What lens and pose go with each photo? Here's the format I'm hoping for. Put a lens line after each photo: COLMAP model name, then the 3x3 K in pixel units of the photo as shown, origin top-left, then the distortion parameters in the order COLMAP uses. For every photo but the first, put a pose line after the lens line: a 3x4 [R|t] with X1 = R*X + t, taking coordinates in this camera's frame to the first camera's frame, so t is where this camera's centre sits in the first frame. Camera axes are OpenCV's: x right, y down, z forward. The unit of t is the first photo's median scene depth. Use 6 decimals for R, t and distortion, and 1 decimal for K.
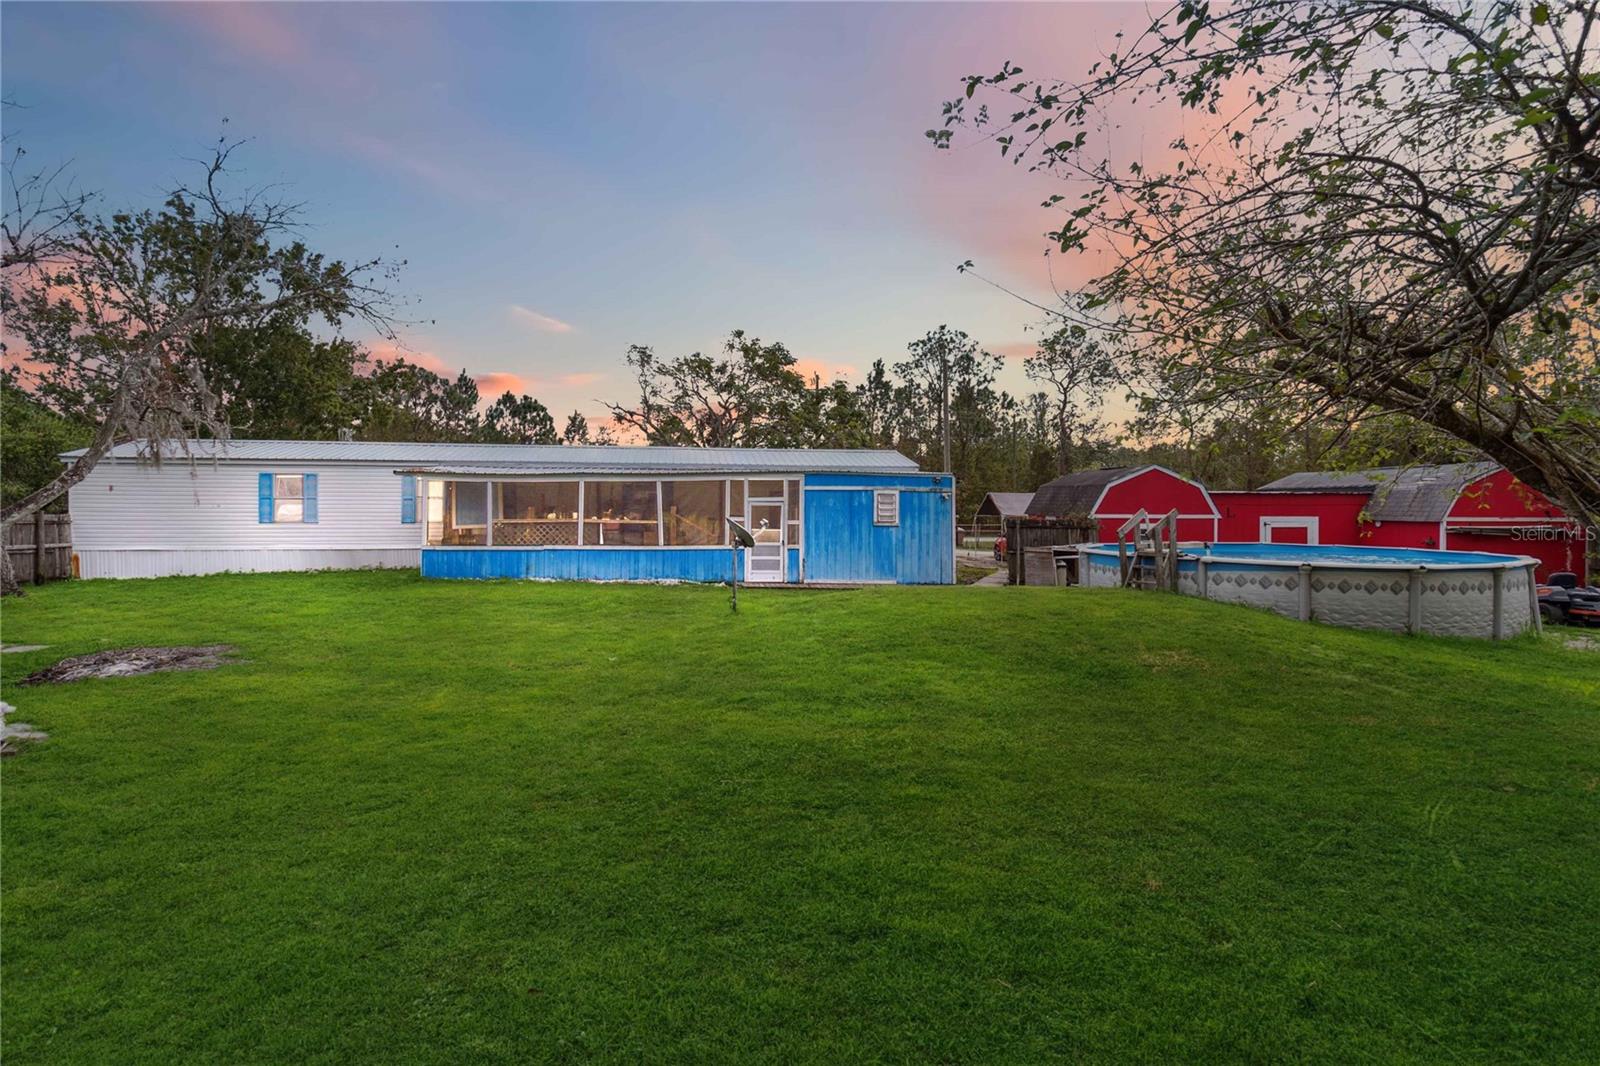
lens RADIAL K [[615.3, 0, 797.6], [0, 615.3, 520.7], [0, 0, 1]] dist [-0.000137, -0.000002]
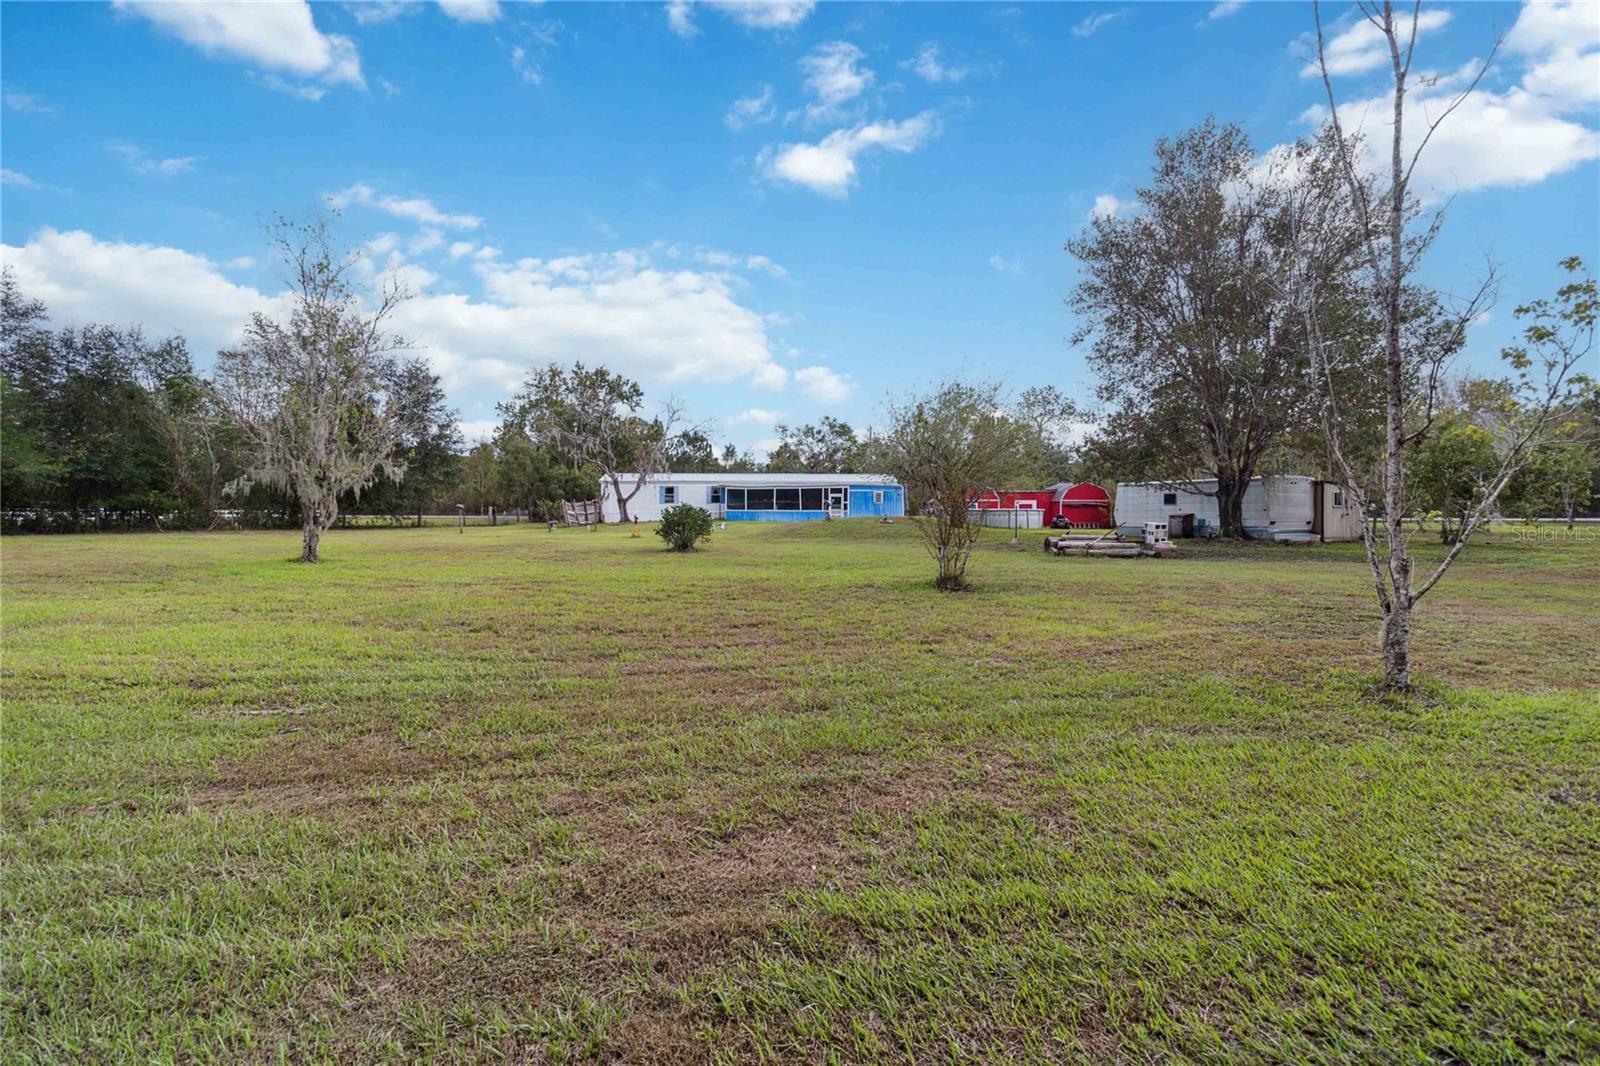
lens RADIAL K [[615.3, 0, 797.6], [0, 615.3, 520.7], [0, 0, 1]] dist [-0.000137, -0.000002]
pose [[0.989261, 0.001412, -0.146155, 0.112942], [-0.001238, 0.999998, 0.001279, 0.049800], [0.146157, -0.001084, 0.989261, -1.103381]]
